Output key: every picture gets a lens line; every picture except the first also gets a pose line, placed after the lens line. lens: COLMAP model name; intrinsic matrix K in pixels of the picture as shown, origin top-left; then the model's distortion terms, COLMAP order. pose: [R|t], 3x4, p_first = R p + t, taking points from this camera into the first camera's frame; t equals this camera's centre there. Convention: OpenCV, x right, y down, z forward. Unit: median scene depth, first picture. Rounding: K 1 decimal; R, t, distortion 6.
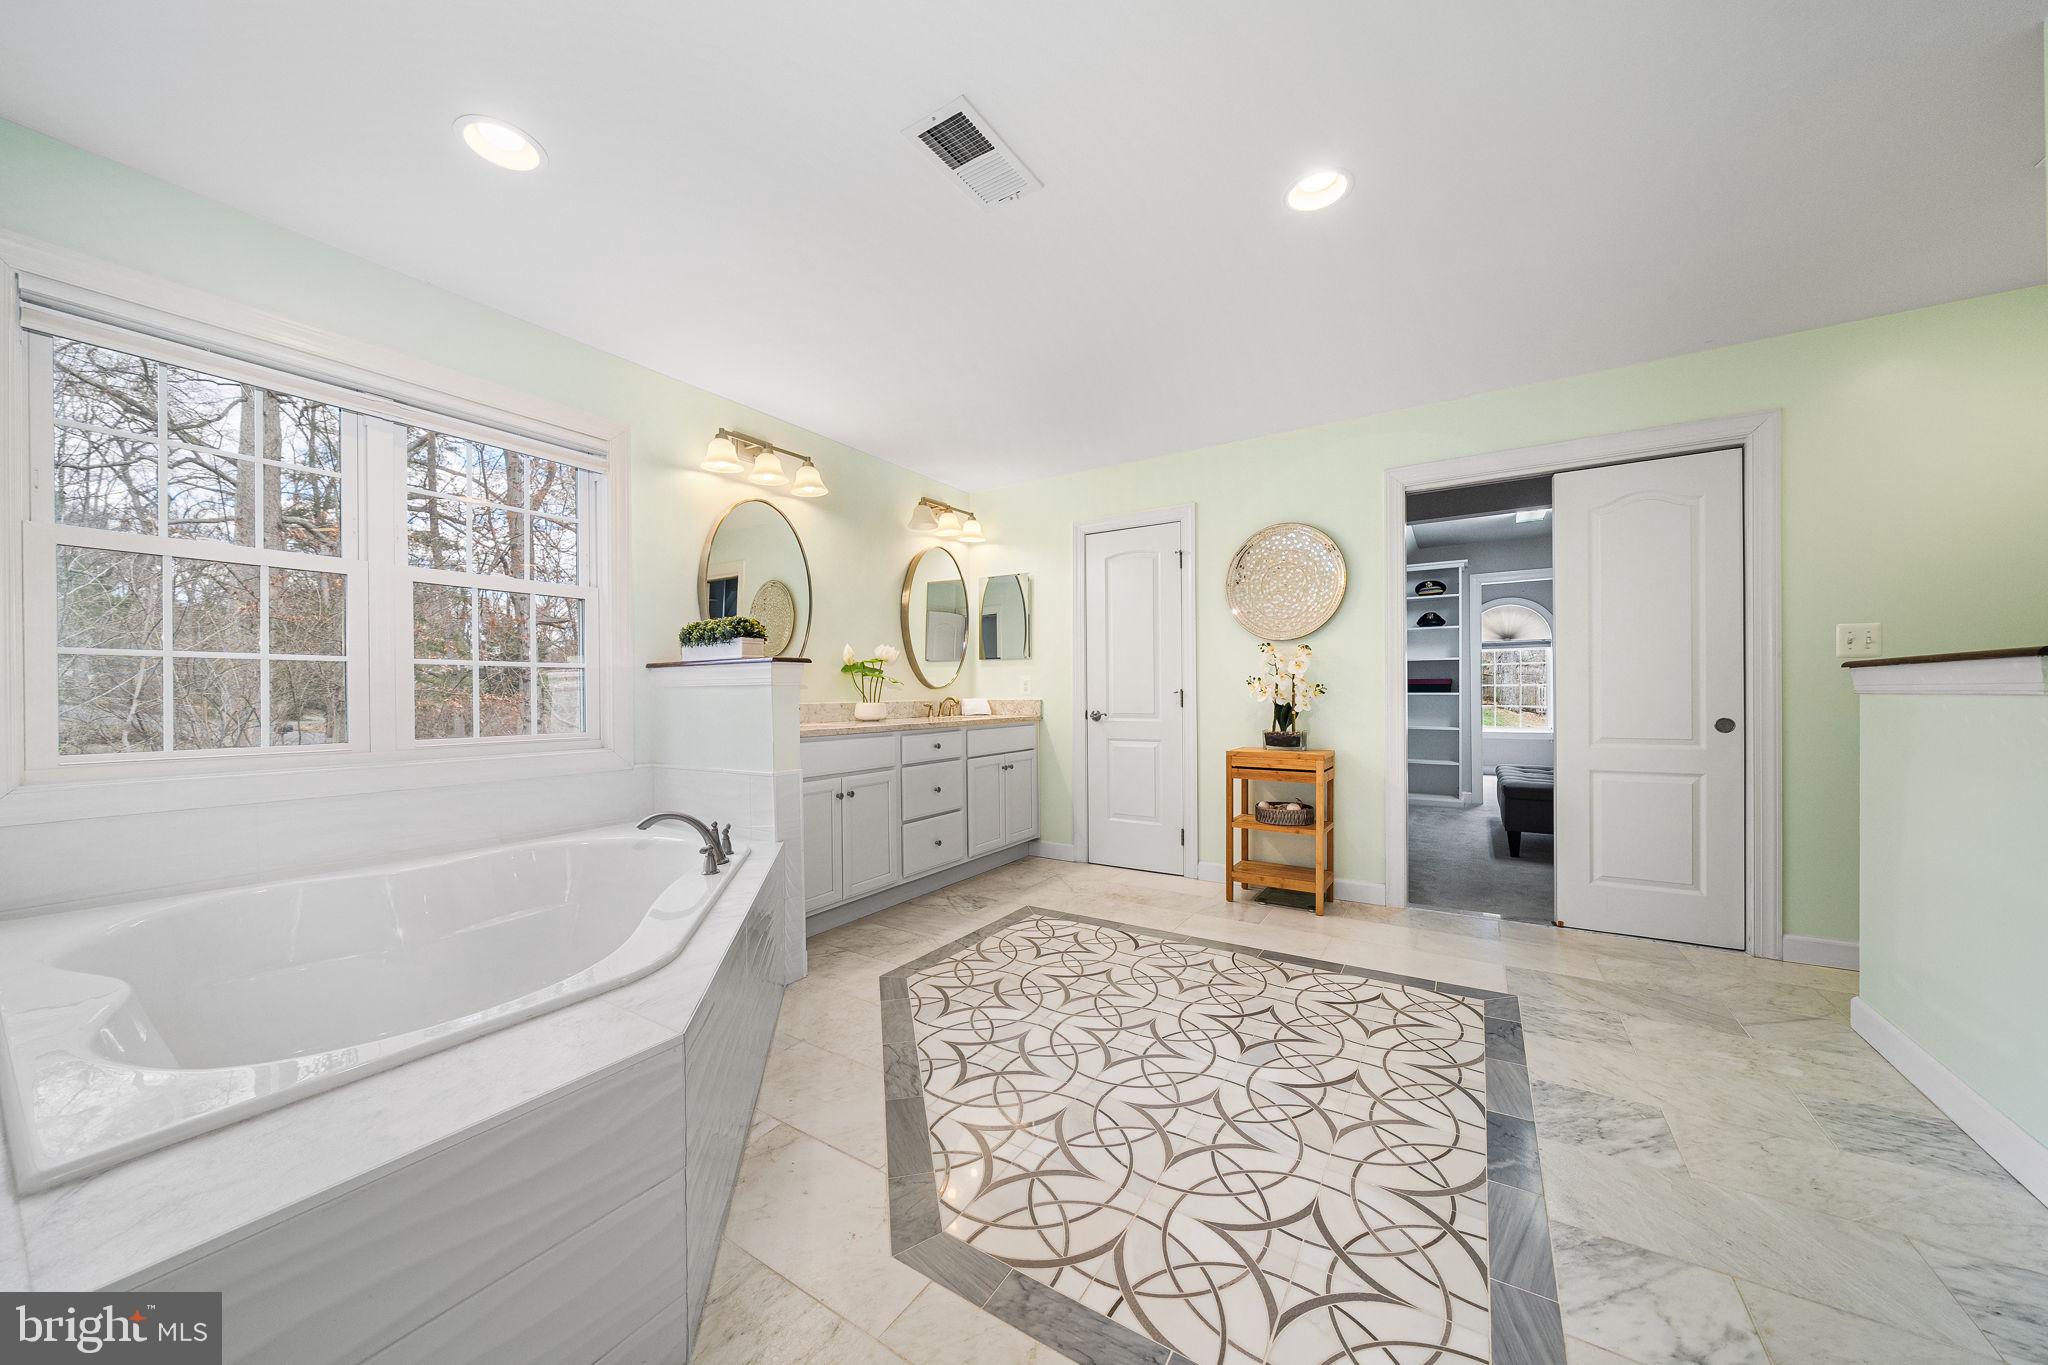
lens RADIAL K [[710.4, 0, 1011.8], [0, 710.4, 685.8], [0, 0, 1]] dist [-0.005909, -0.000290]
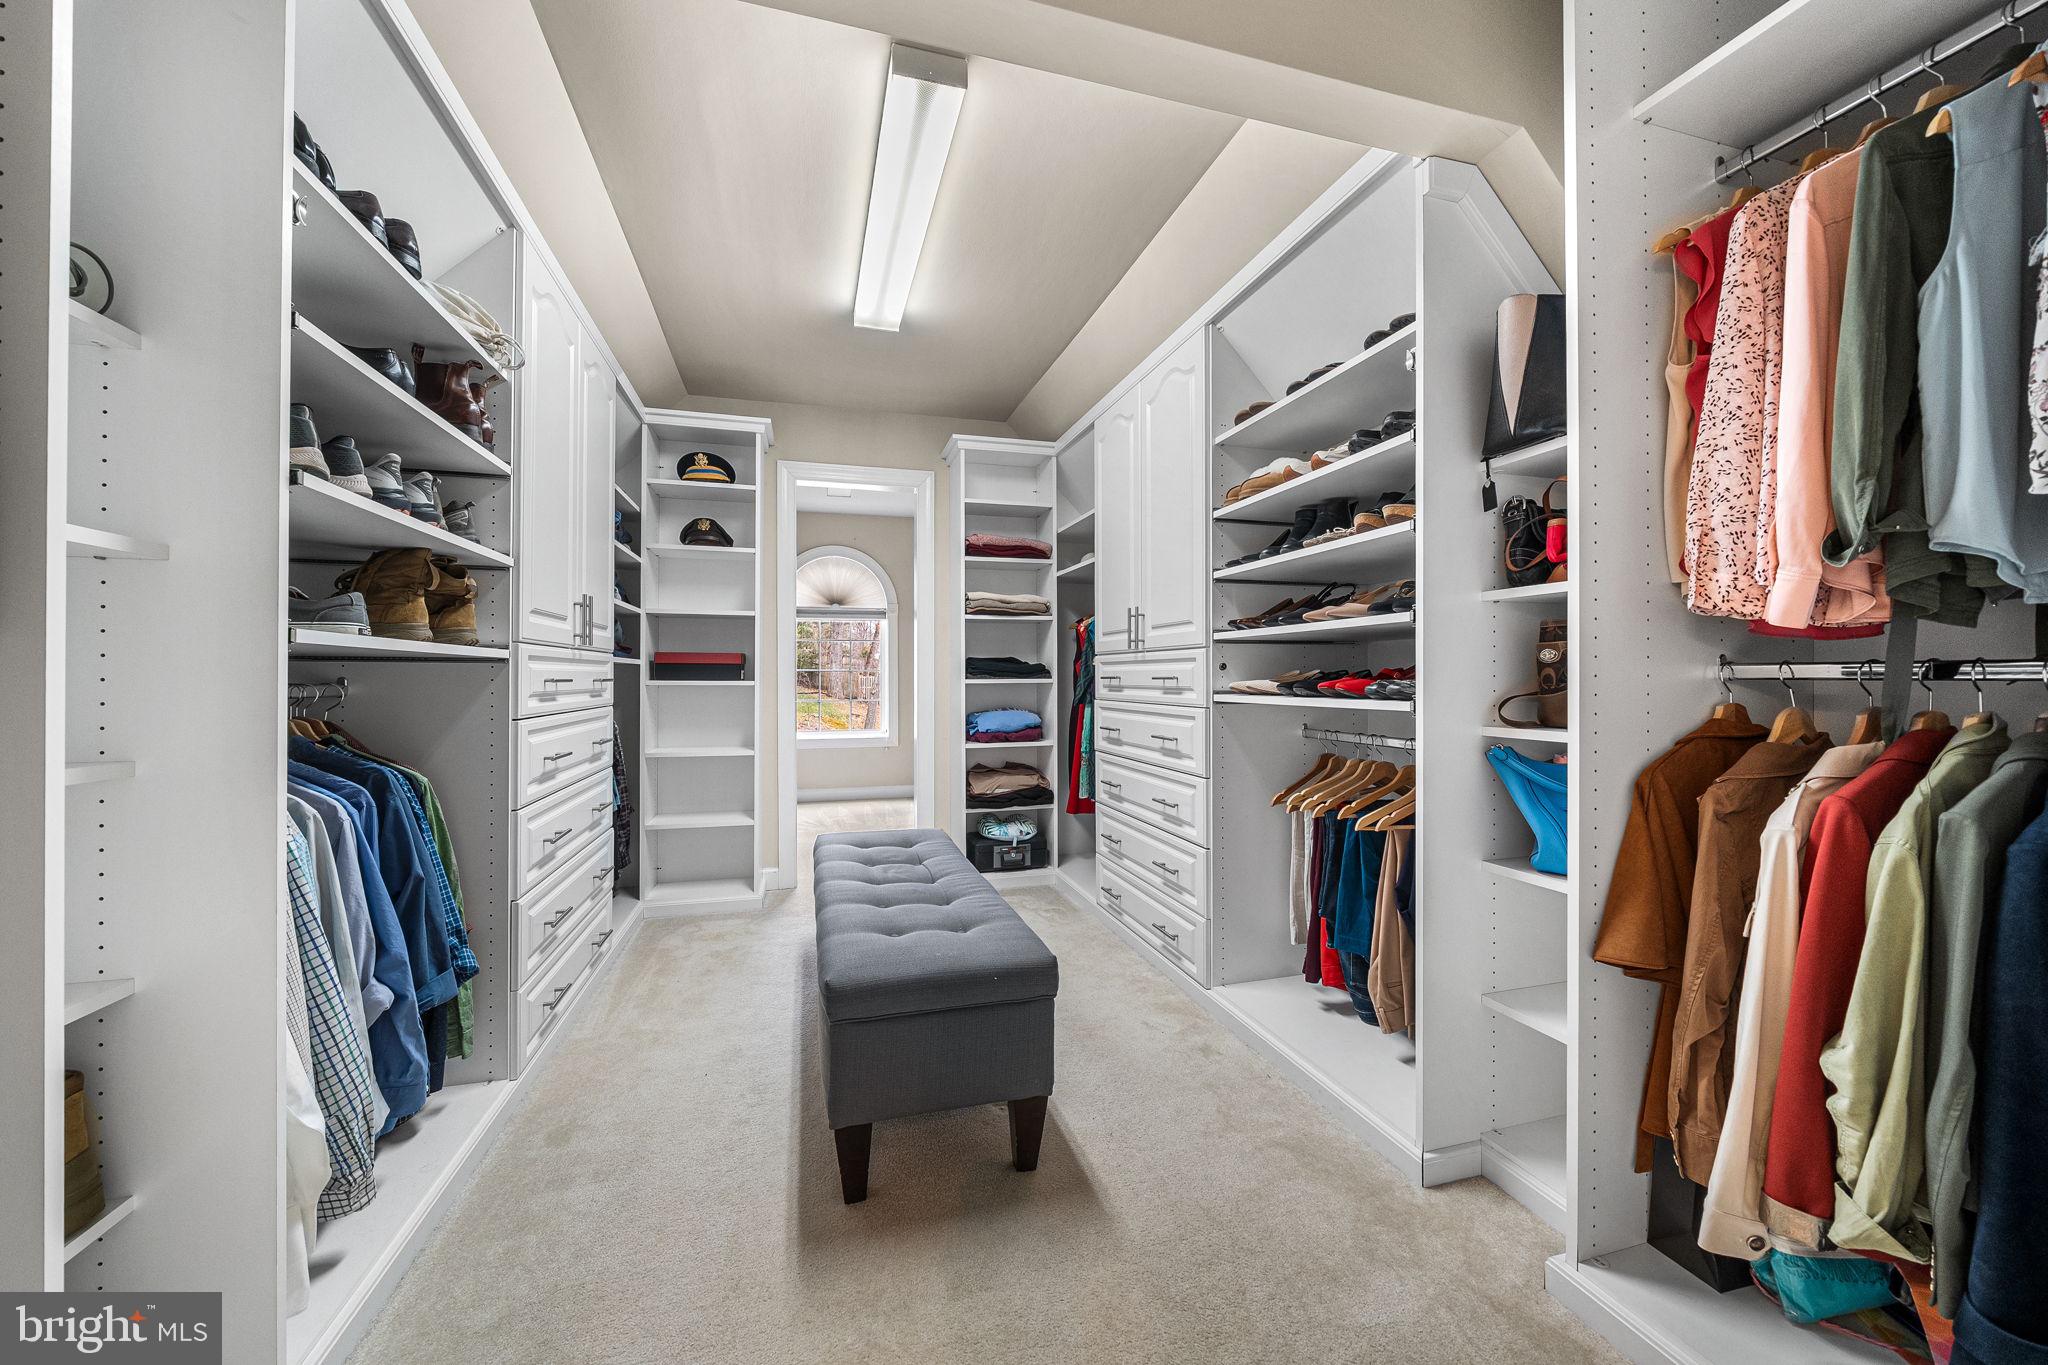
lens RADIAL K [[798.9, 0, 1021.7], [0, 798.9, 689.2], [0, 0, 1]] dist [-0.001363, -0.000254]
pose [[0.667357, -0.003588, 0.744730, 0.231667], [-0.010166, 0.999851, 0.013928, 0.004369], [-0.744669, -0.016866, 0.667221, 0.331319]]
